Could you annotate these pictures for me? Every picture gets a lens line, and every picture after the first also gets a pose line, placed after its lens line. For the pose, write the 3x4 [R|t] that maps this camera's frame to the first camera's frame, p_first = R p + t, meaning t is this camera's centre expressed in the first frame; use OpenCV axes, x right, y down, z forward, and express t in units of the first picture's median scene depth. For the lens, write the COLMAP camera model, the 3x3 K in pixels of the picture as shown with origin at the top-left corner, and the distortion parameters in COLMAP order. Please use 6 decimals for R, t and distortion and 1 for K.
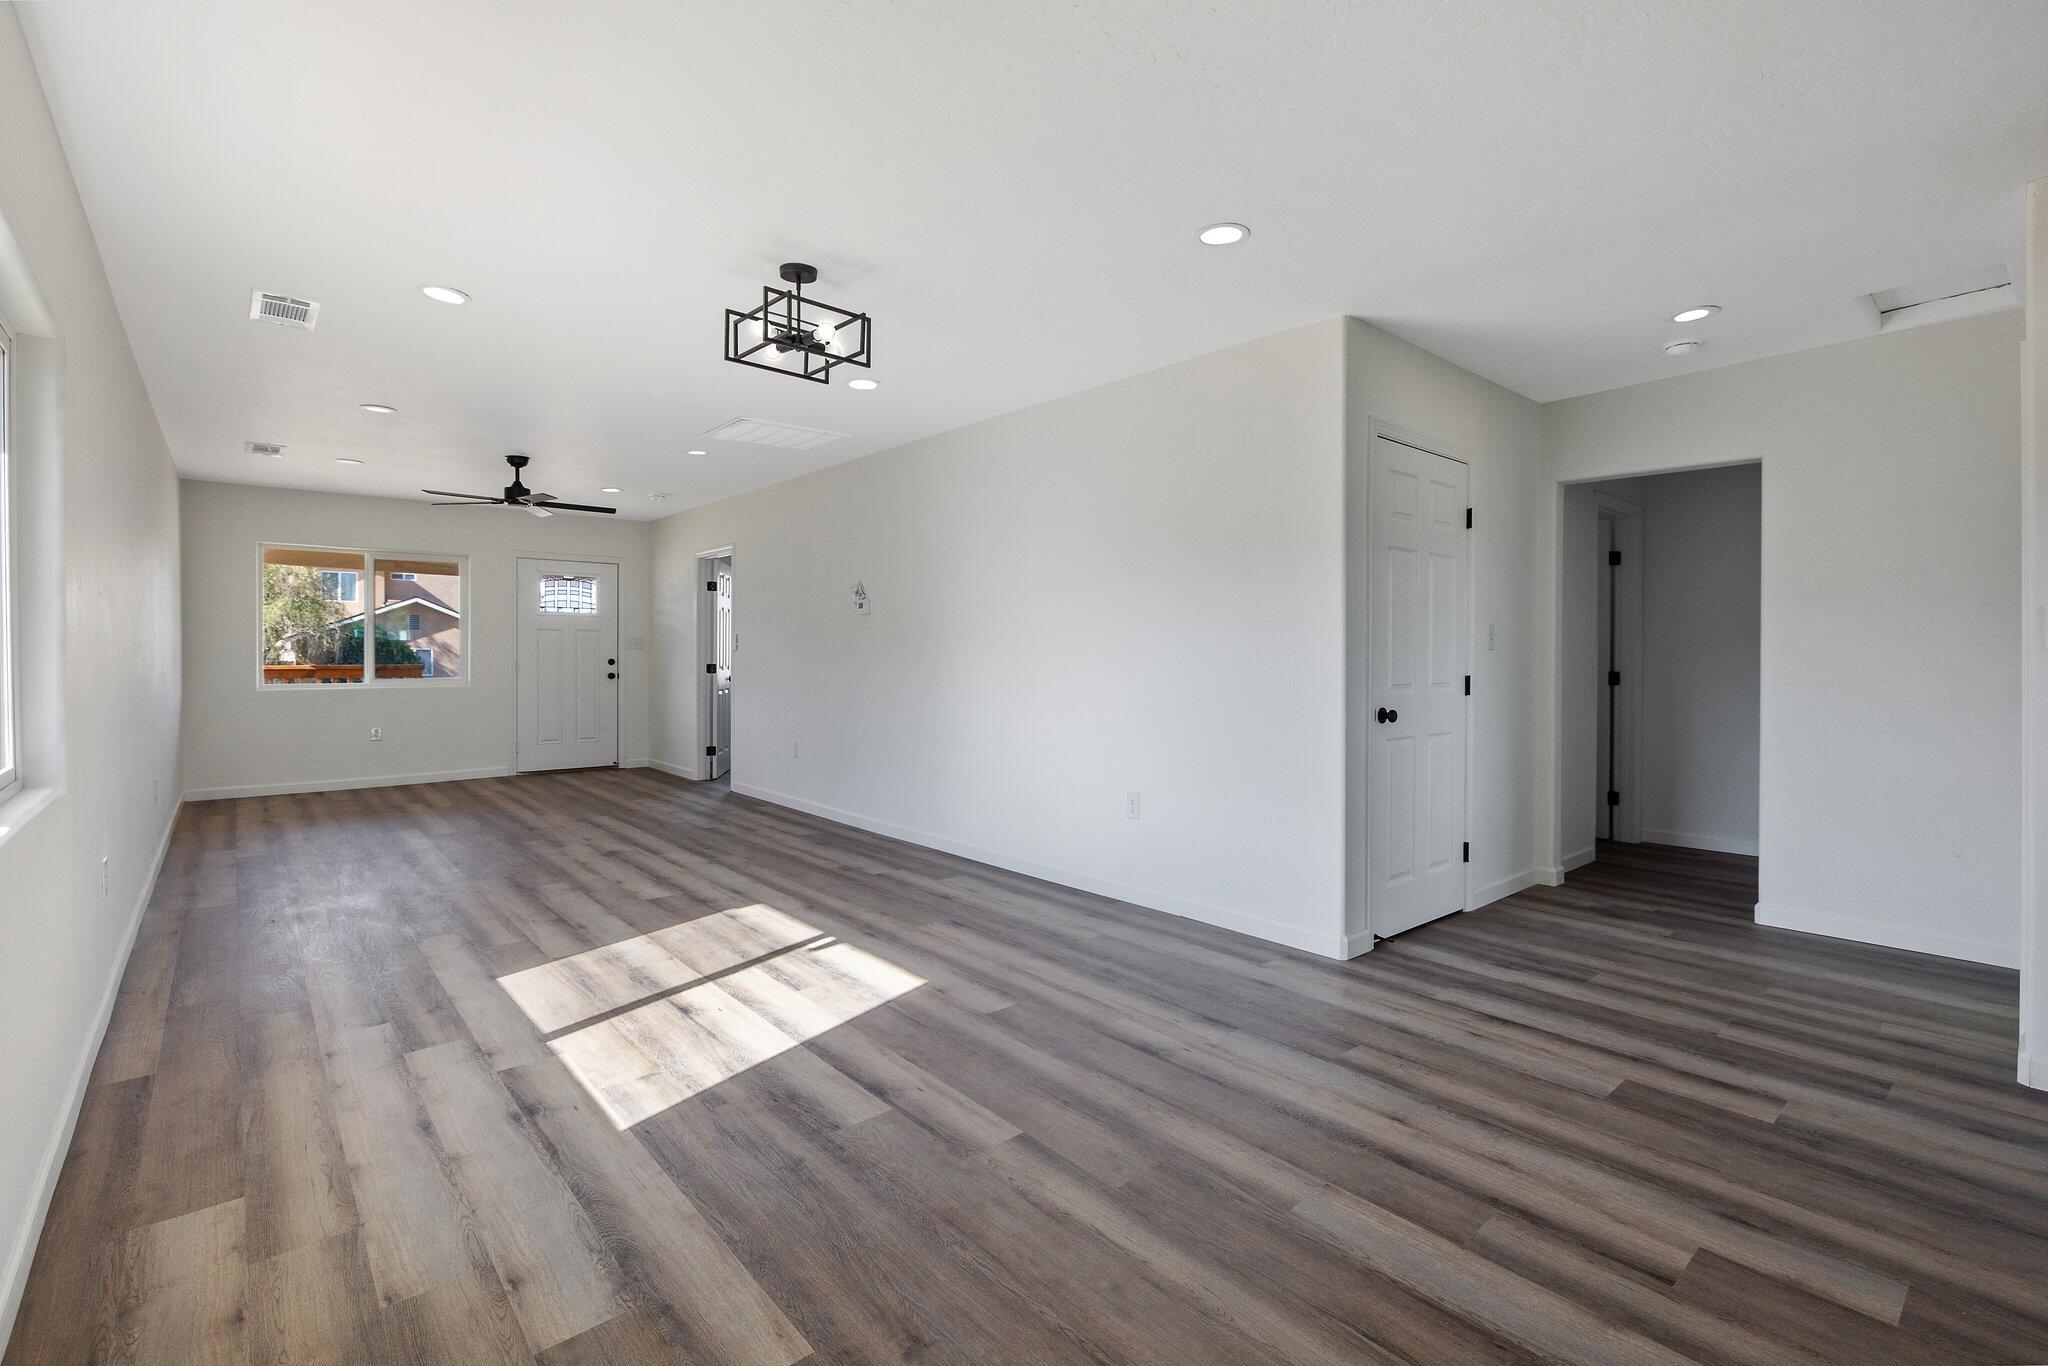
lens RADIAL K [[923.4, 0, 1020.7], [0, 923.4, 666.2], [0, 0, 1]] dist [-0.005131, 0.000772]
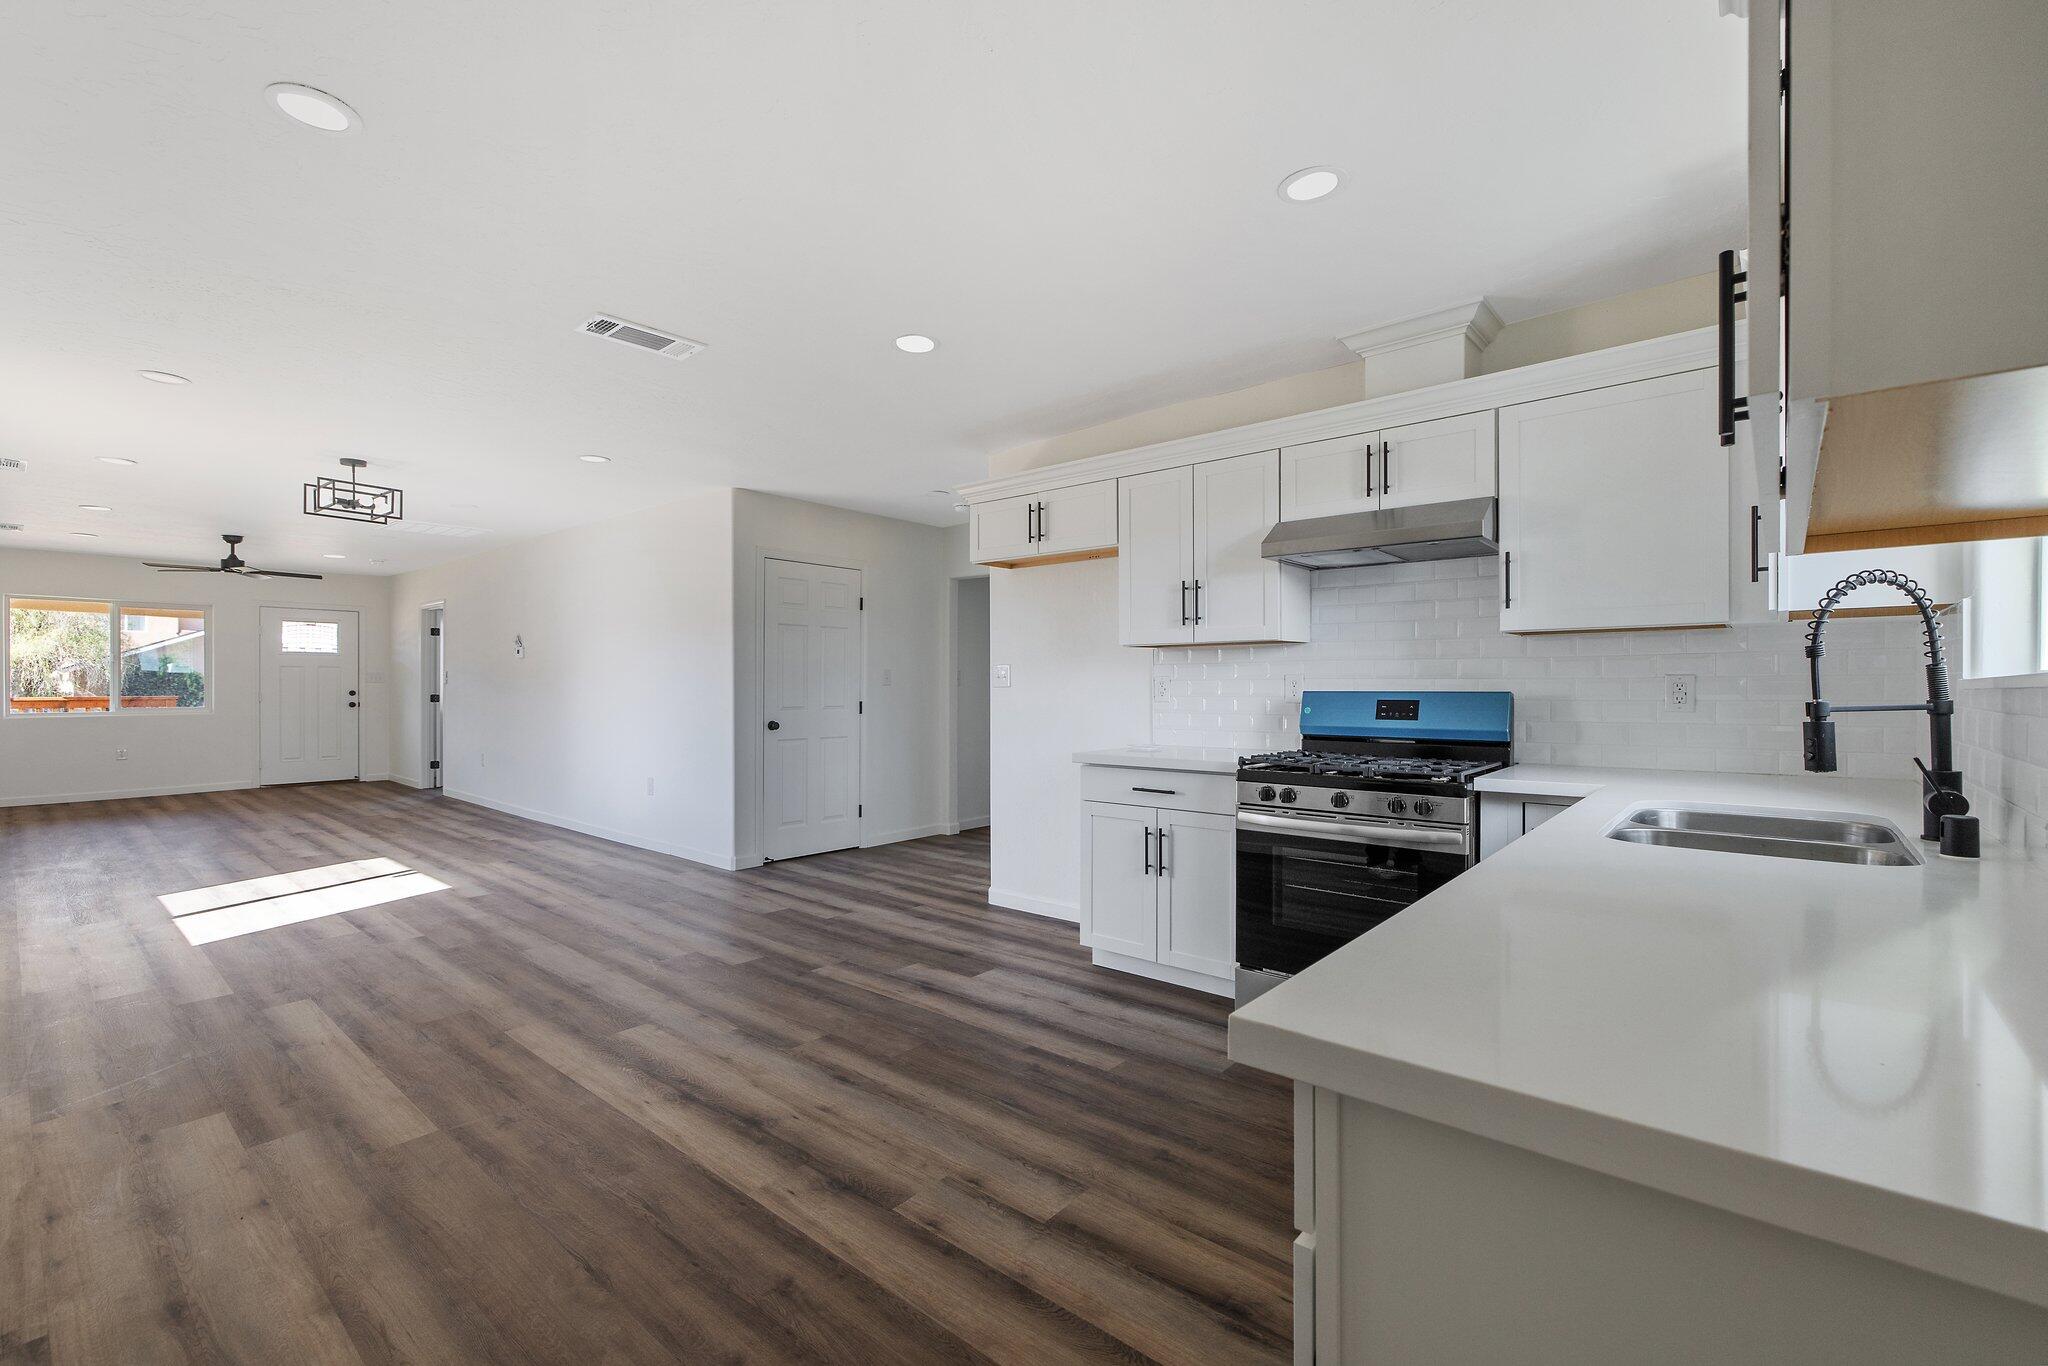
lens RADIAL K [[871.6, 0, 1009.3], [0, 871.6, 691.8], [0, 0, 1]] dist [0.001554, 0.000039]
pose [[0.989326, -0.001593, 0.145712, 0.575988], [0.002186, 0.999990, -0.003908, -0.000320], [-0.145704, 0.004185, 0.989319, -0.604785]]
